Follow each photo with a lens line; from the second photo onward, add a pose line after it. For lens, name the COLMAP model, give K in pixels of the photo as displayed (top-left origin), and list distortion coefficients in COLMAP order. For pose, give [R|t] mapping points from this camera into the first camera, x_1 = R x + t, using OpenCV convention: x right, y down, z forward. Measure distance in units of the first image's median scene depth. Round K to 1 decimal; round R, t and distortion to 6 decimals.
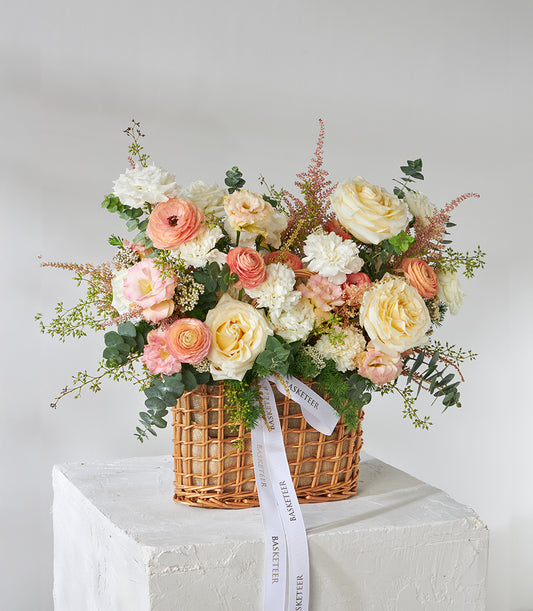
lens RADIAL K [[1284.5, 0, 266.5], [0, 1284.5, 305.5], [0, 0, 1]] dist [0.315952, -0.028819]
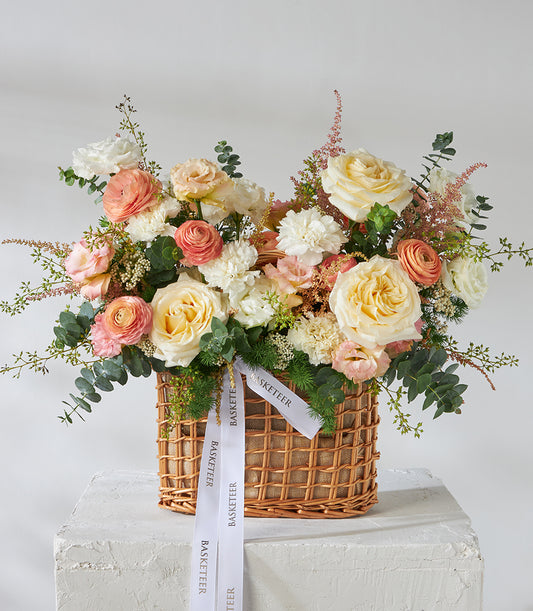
lens RADIAL K [[1284.5, 0, 266.5], [0, 1284.5, 305.5], [0, 0, 1]] dist [0.315952, -0.028819]
pose [[0.937551, 0.012193, -0.347635, 0.335884], [-0.035746, 0.997472, -0.061418, 0.066704], [0.346007, 0.070009, 0.935616, 0.161788]]
